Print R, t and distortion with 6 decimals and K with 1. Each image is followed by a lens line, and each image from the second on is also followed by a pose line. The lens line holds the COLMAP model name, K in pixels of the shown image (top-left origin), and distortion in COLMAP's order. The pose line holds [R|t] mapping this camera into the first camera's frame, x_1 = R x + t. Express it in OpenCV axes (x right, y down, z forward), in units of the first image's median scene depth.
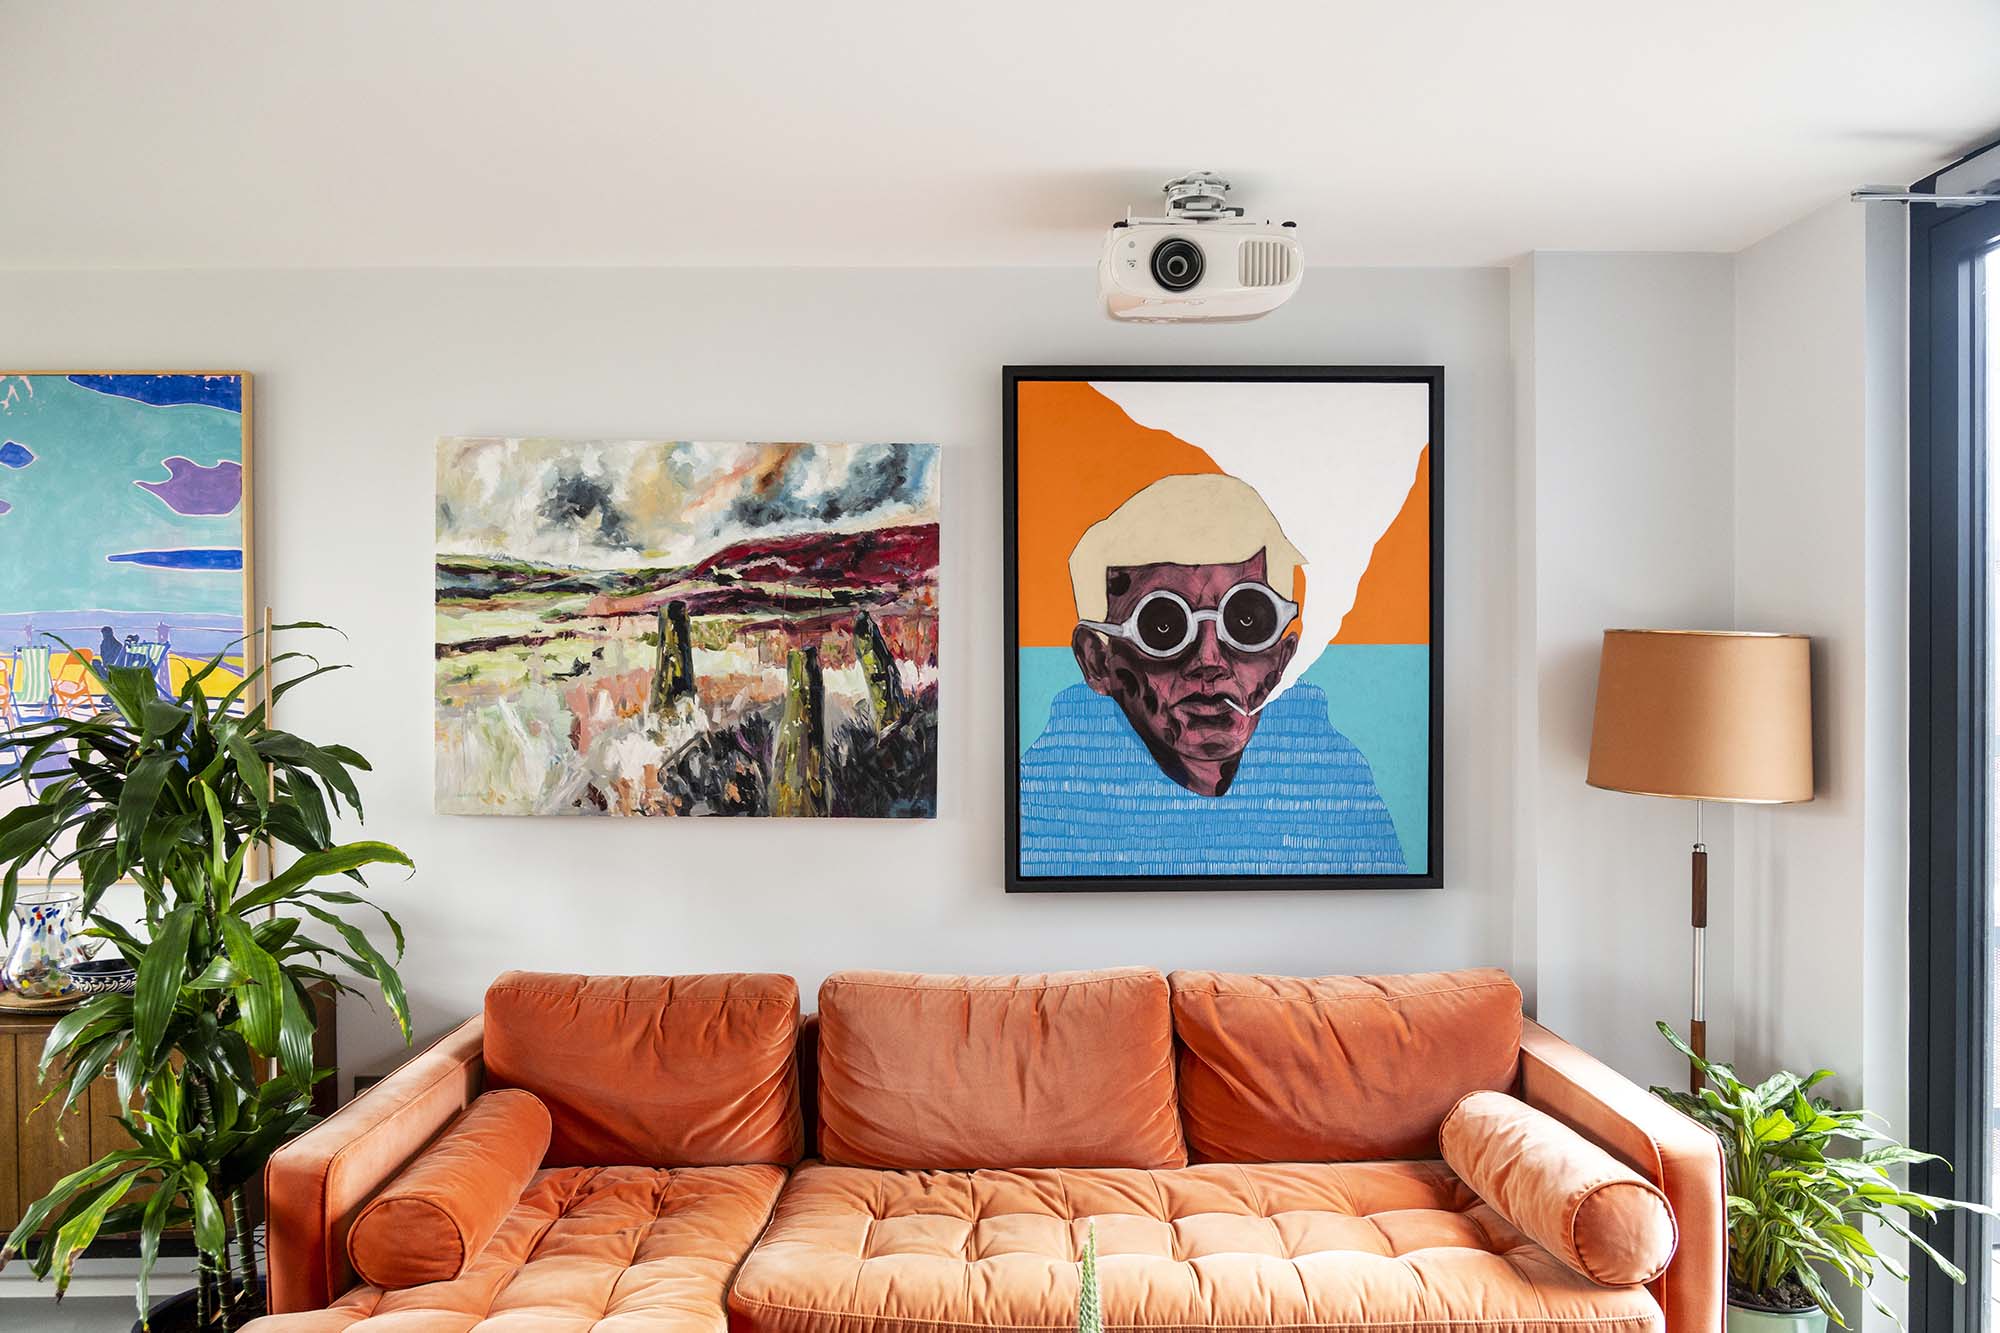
lens RADIAL K [[1314.1, 0, 993.8], [0, 1314.1, 677.4], [0, 0, 1]] dist [-0.013067, 0.002528]
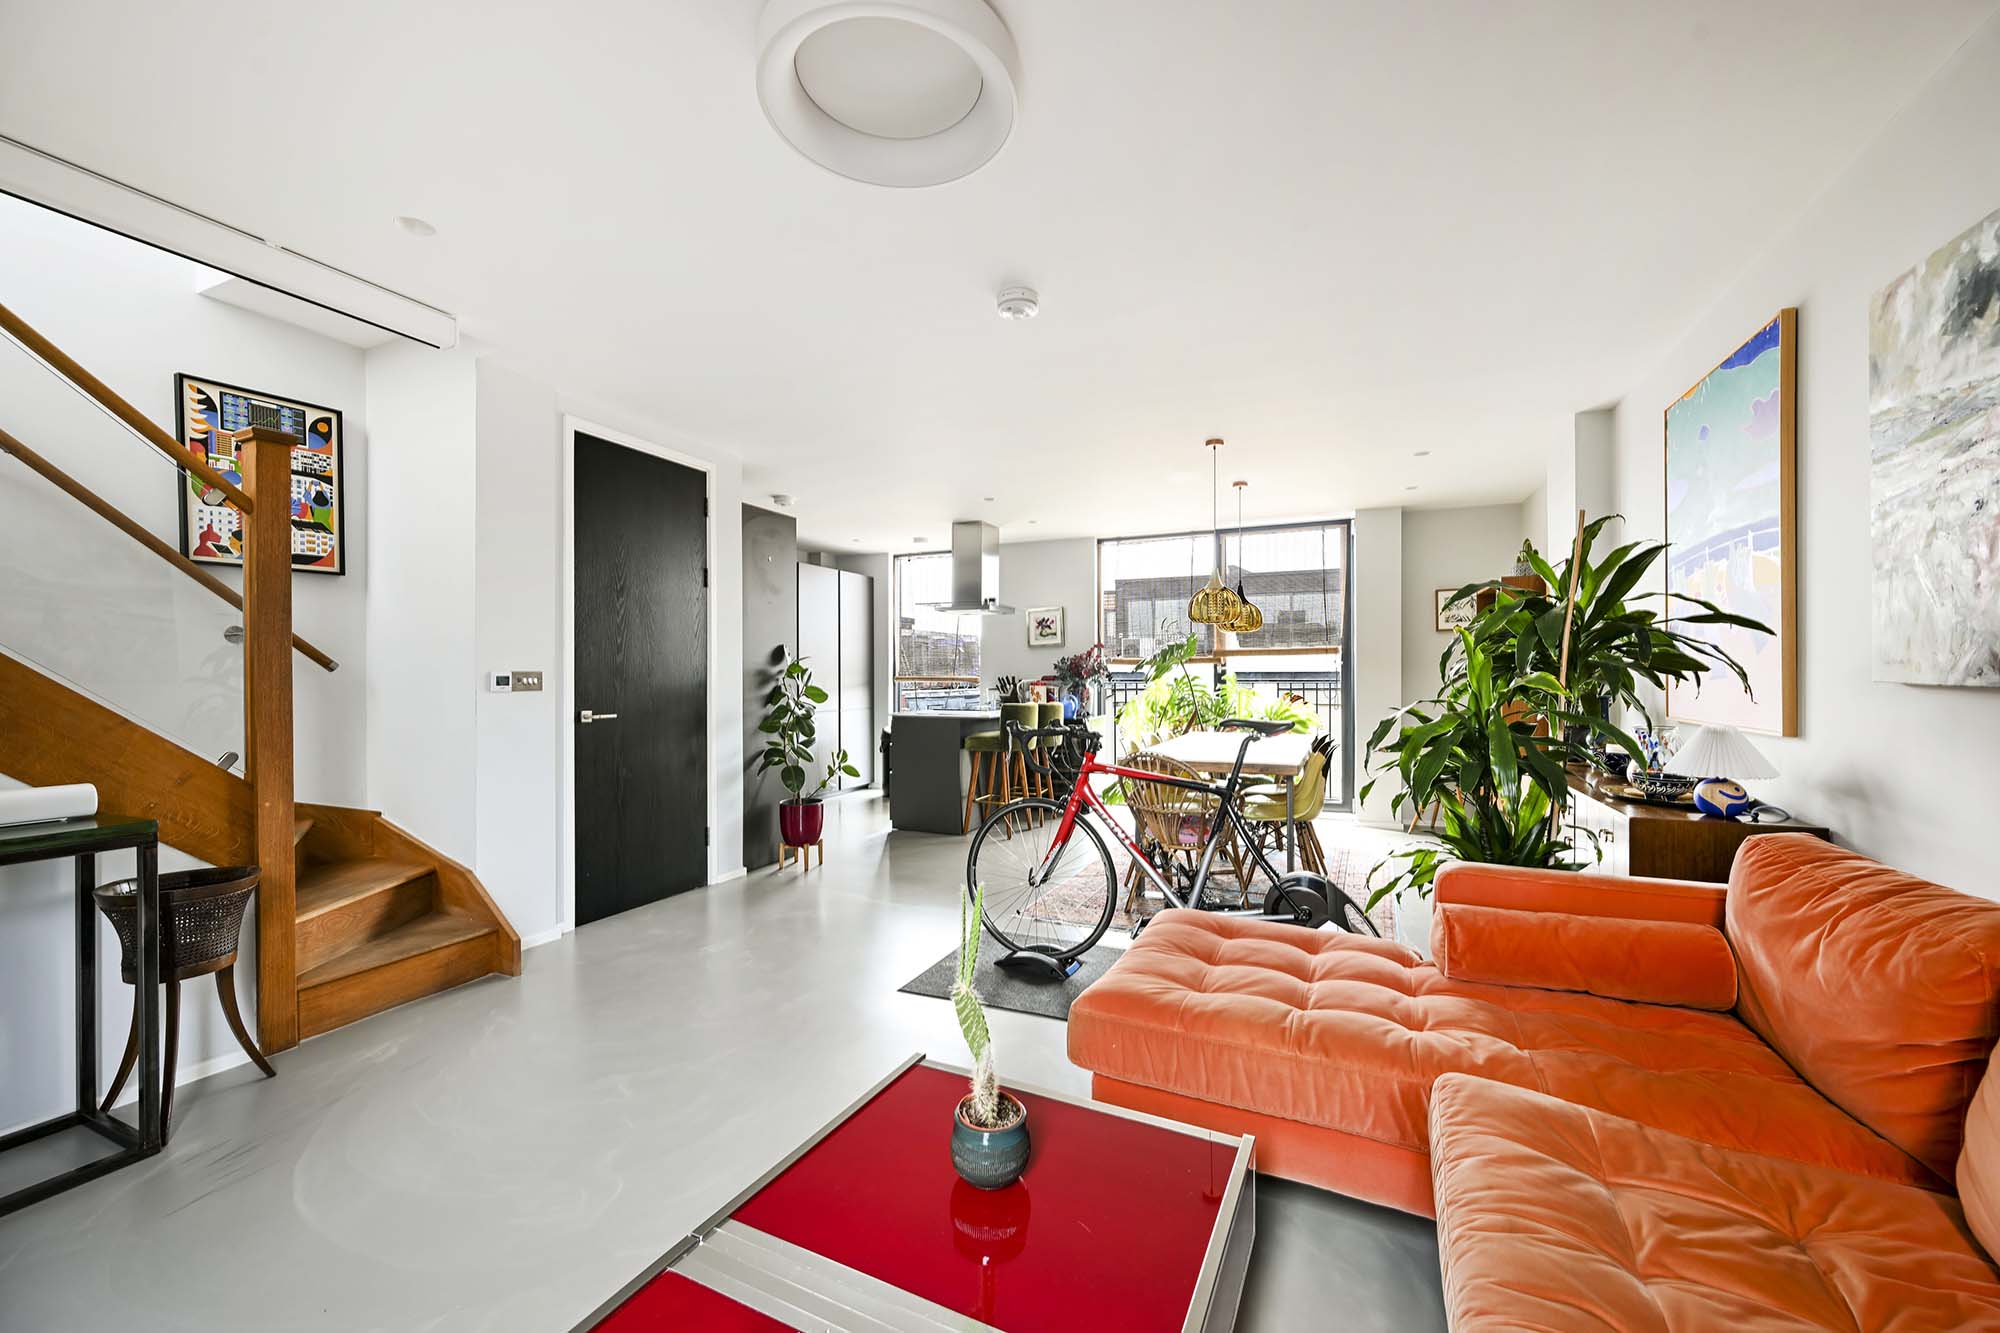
lens RADIAL K [[780.4, 0, 999.4], [0, 780.4, 670.1], [0, 0, 1]] dist [-0.002555, 0.000735]
pose [[-0.438603, 0.000007, -0.898681, 0.381680], [-0.007995, 0.999960, 0.003910, 0.098405], [0.898645, 0.008900, -0.438586, 0.666600]]
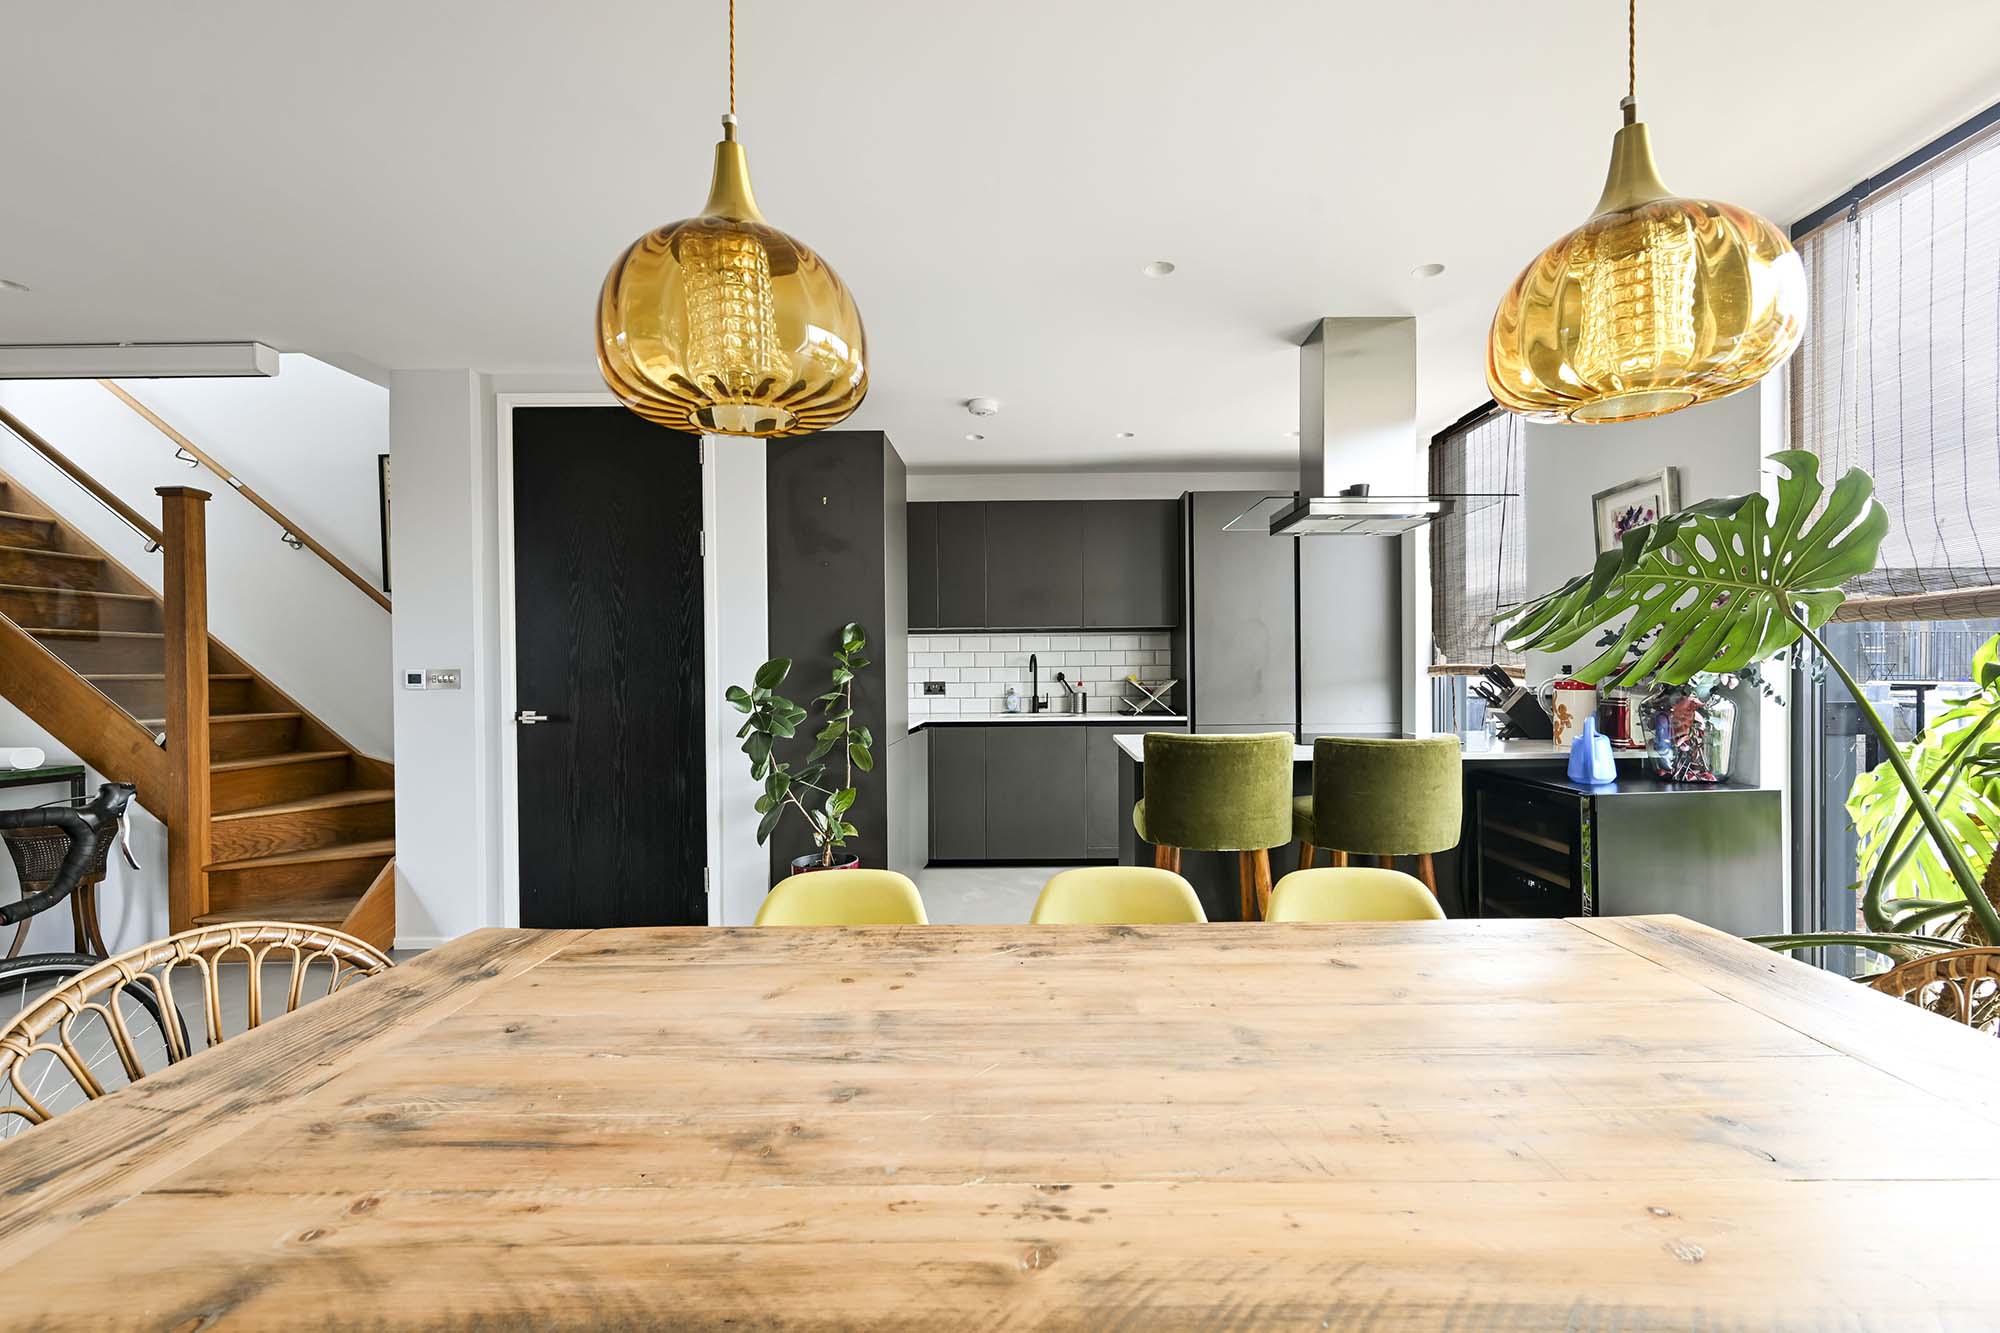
lens RADIAL K [[824.7, 0, 1039.4], [0, 824.7, 680.9], [0, 0, 1]] dist [-0.002342, 0.000313]
pose [[-0.999338, 0.014896, 0.033200, -1.145885], [0.015785, 0.999519, 0.026676, 0.108334], [-0.032786, 0.027183, -0.999093, 0.702929]]
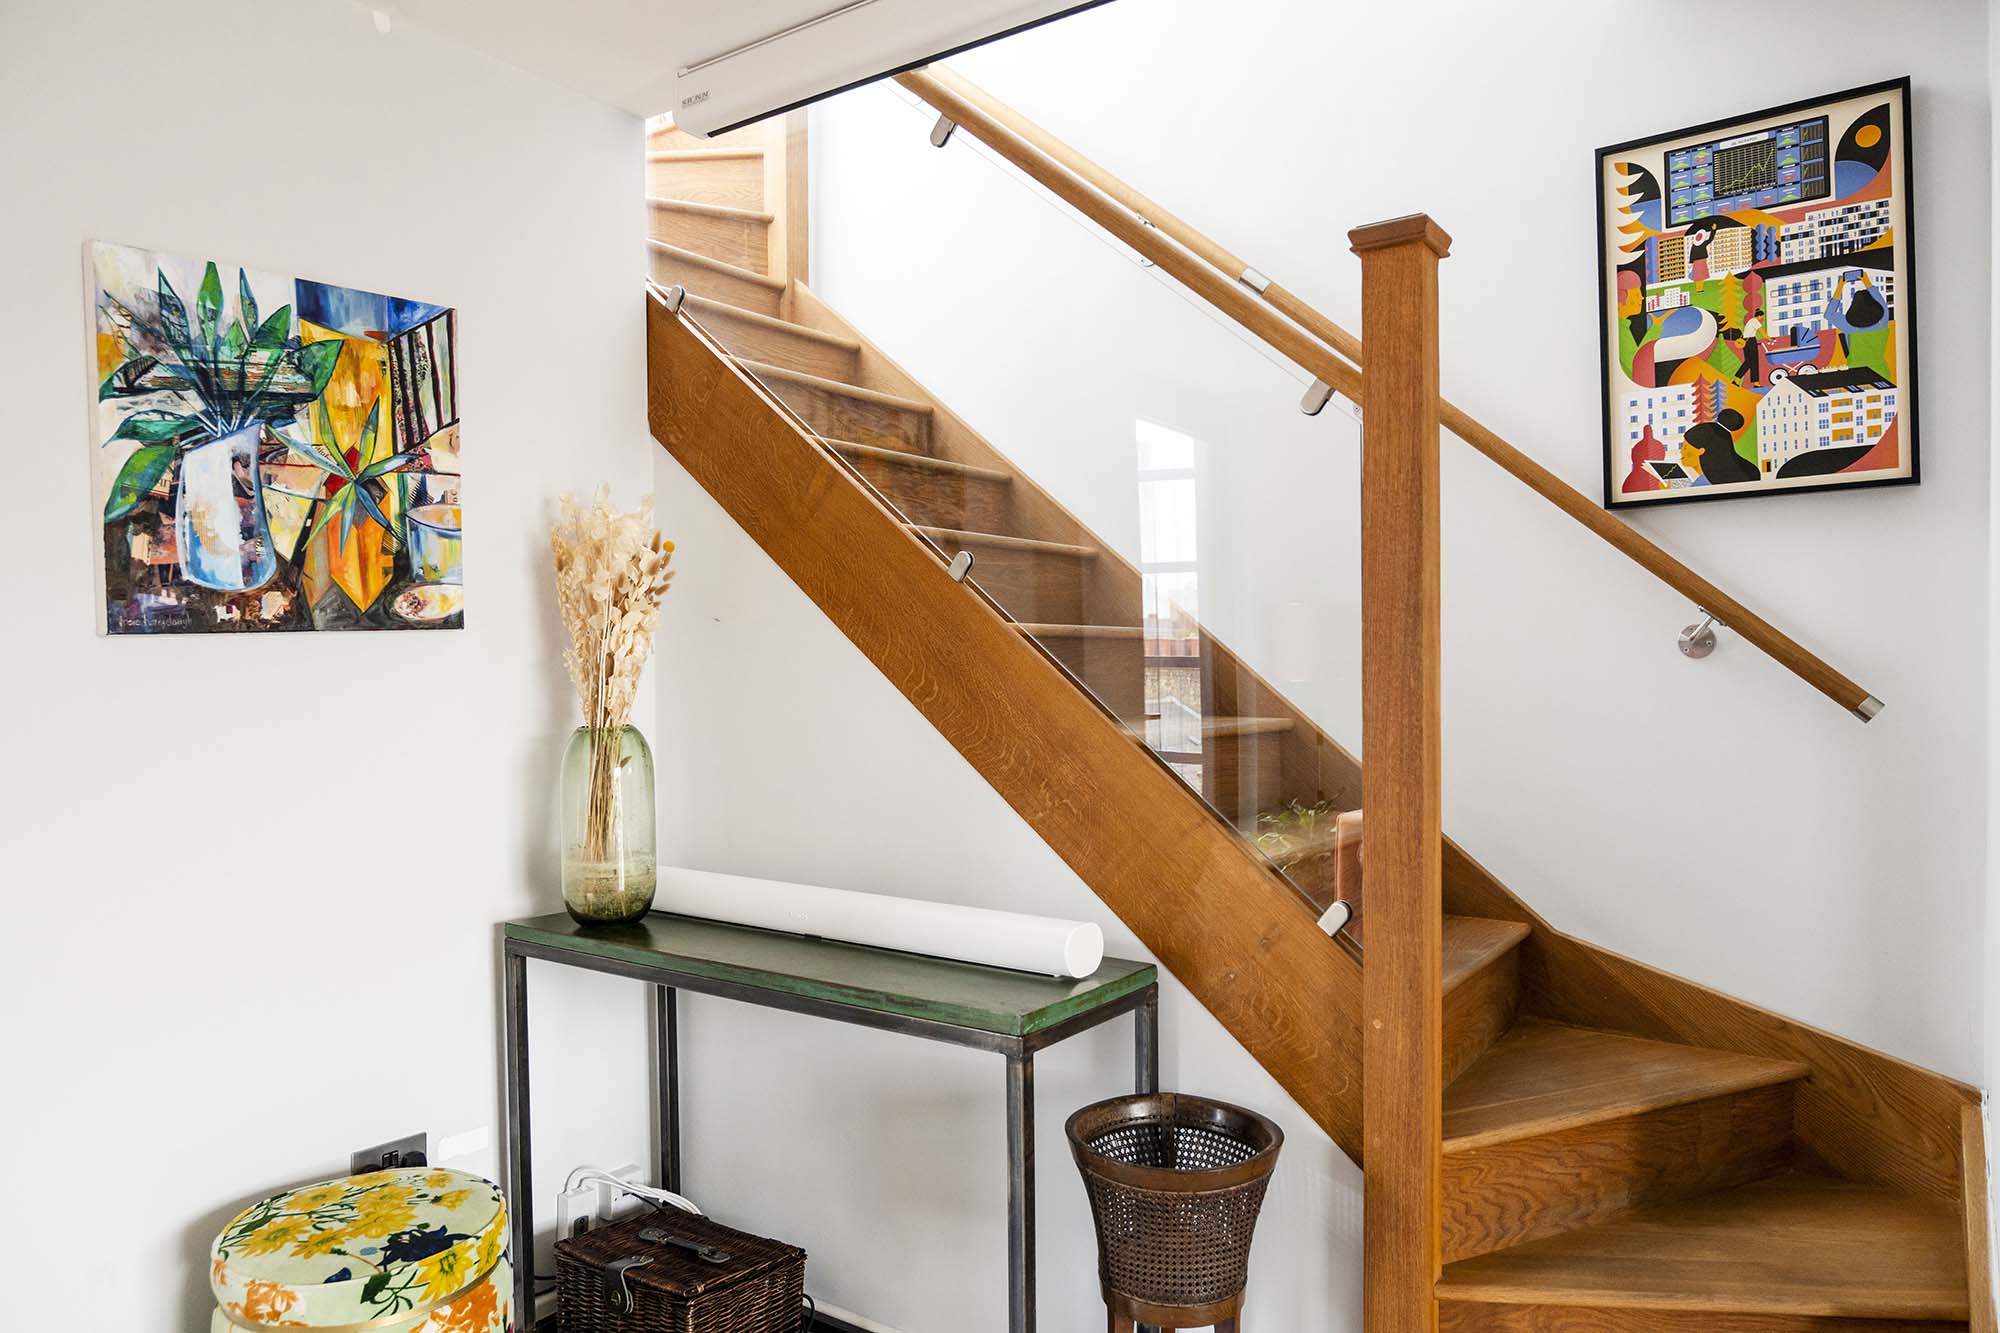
lens RADIAL K [[1314.1, 0, 986.6], [0, 1314.1, 689.9], [0, 0, 1]] dist [-0.013067, 0.002528]
pose [[-0.800730, -0.003822, 0.599013, -0.212603], [0.019945, 0.999255, 0.033036, 0.059562], [-0.598693, 0.038400, -0.800058, 0.275705]]
